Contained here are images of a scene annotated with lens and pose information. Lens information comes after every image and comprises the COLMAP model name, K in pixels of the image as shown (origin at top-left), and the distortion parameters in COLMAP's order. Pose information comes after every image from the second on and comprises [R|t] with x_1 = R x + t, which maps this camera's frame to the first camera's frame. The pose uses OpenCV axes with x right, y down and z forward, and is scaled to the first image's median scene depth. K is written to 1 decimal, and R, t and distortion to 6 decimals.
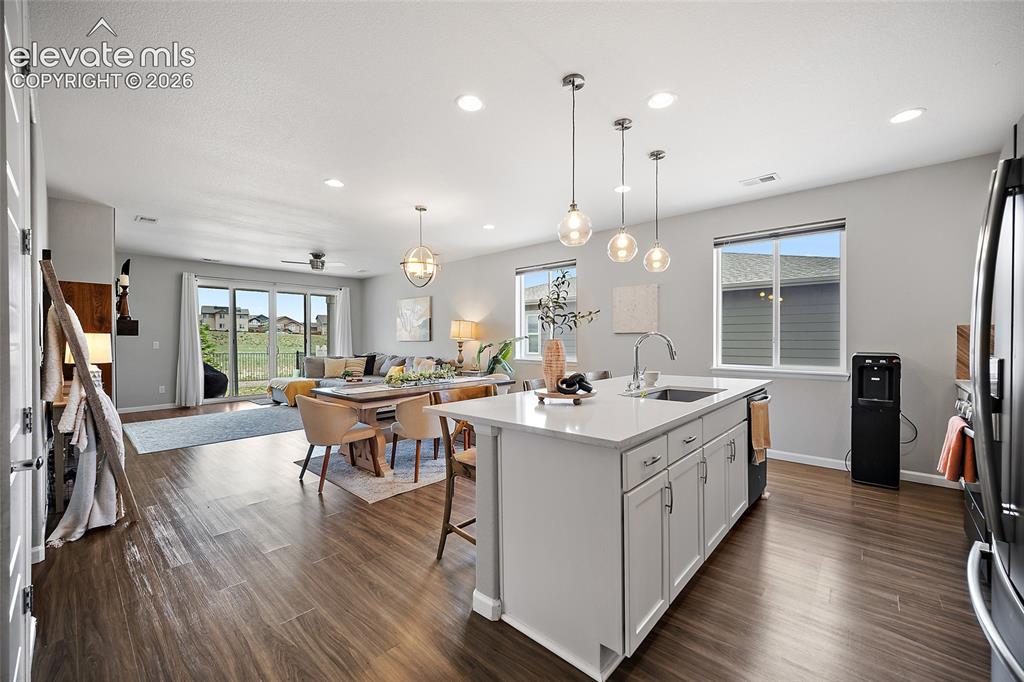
lens RADIAL K [[403.2, 0, 517.7], [0, 403.2, 341.7], [0, 0, 1]] dist [-0.004417, 0.001323]
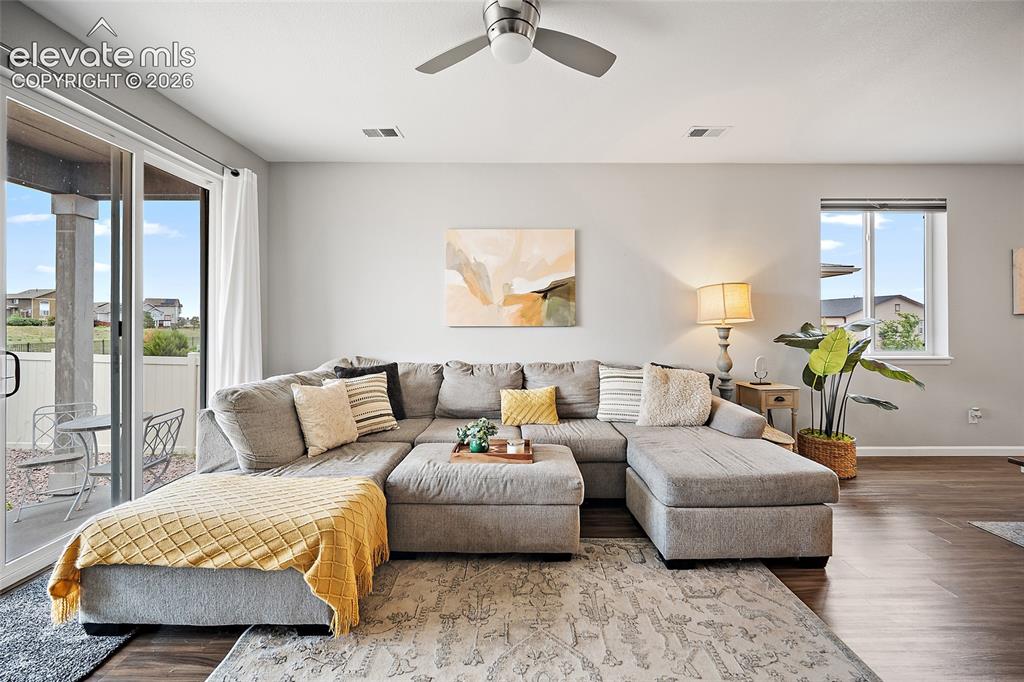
lens RADIAL K [[403.2, 0, 510.3], [0, 403.2, 325.7], [0, 0, 1]] dist [-0.004417, 0.001323]
pose [[0.746580, -0.002196, 0.665293, -0.990885], [0.004195, 0.999990, -0.001408, -0.004055], [-0.665283, 0.003842, 0.746581, 1.209625]]
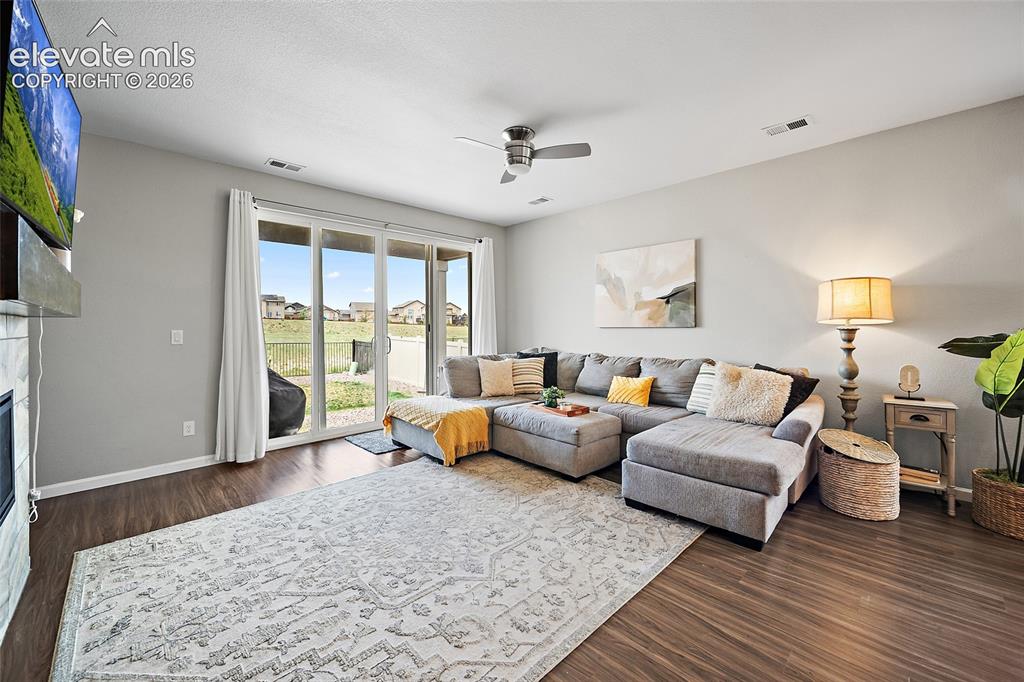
lens RADIAL K [[403.2, 0, 518.3], [0, 403.2, 327.7], [0, 0, 1]] dist [-0.004417, 0.001323]
pose [[0.998170, -0.002269, -0.060433, -0.700834], [0.002207, 0.999997, -0.001082, -0.002302], [0.060435, 0.000947, 0.998172, 0.824096]]
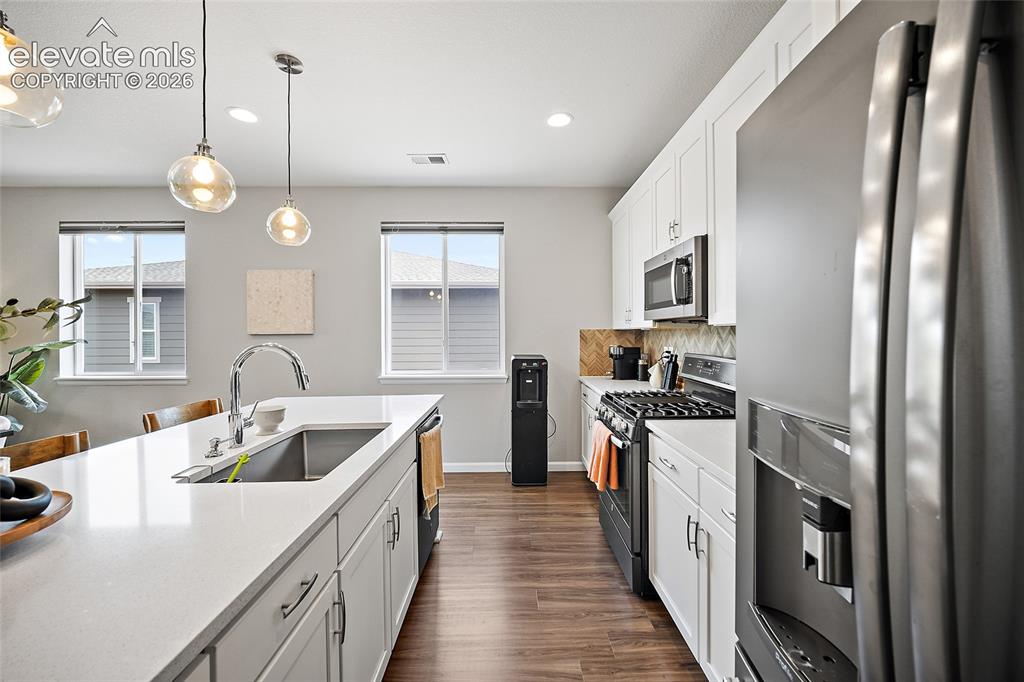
lens RADIAL K [[403.2, 0, 511.3], [0, 403.2, 333.5], [0, 0, 1]] dist [-0.004417, 0.001323]
pose [[0.736952, -0.001760, 0.675942, 0.115636], [0.007809, 0.999952, -0.005910, -0.017304], [-0.675899, 0.009634, 0.736931, 0.194904]]
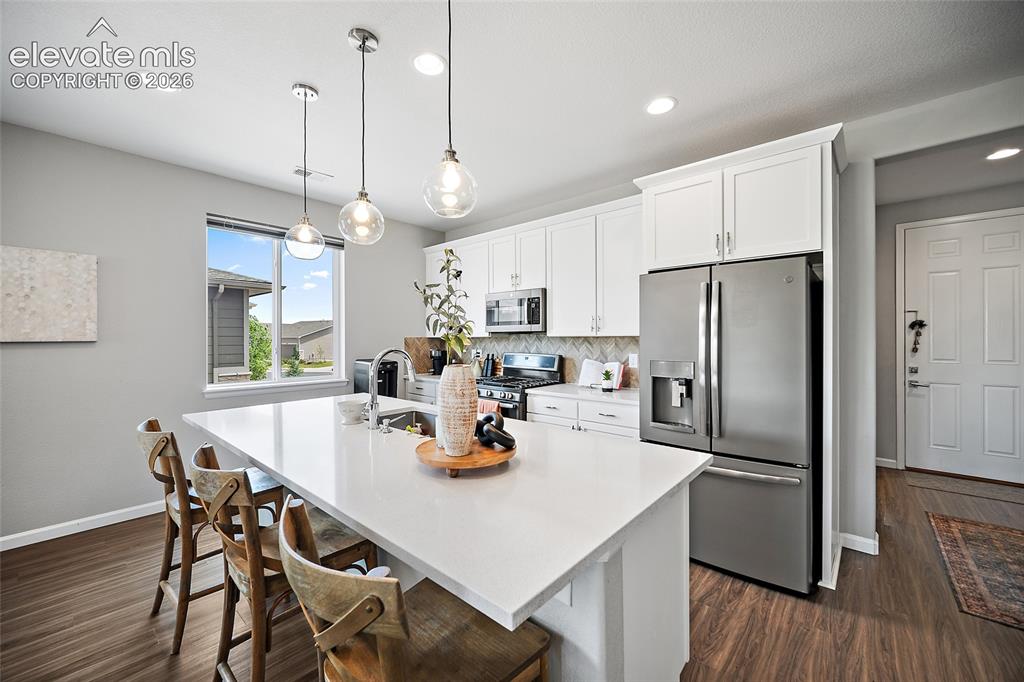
lens RADIAL K [[403.2, 0, 515.1], [0, 403.2, 335.5], [0, 0, 1]] dist [-0.004417, 0.001323]
pose [[-0.008468, 0.011118, 0.999902, -0.237035], [0.010849, 0.999880, -0.011026, -0.019724], [-0.999905, 0.010754, -0.008587, 0.433404]]
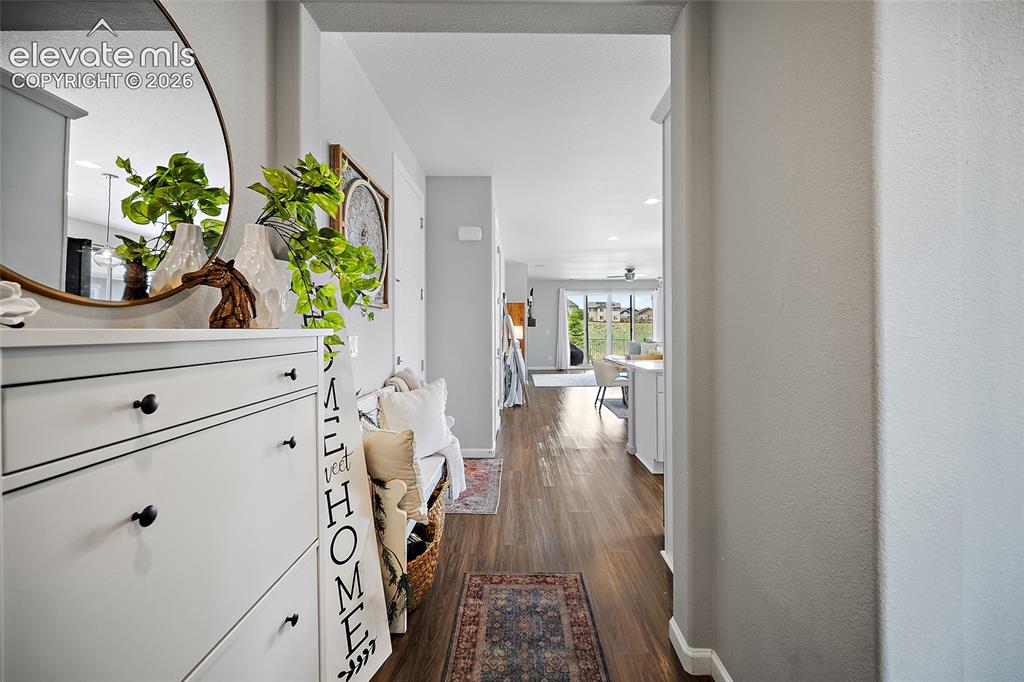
lens RADIAL K [[403.2, 0, 512.1], [0, 403.2, 330.9], [0, 0, 1]] dist [-0.004417, 0.001323]
pose [[0.655440, 0.001771, -0.755245, 0.449212], [-0.001314, 0.999998, 0.001205, 0.003208], [0.755246, 0.000202, 0.655441, -0.360254]]
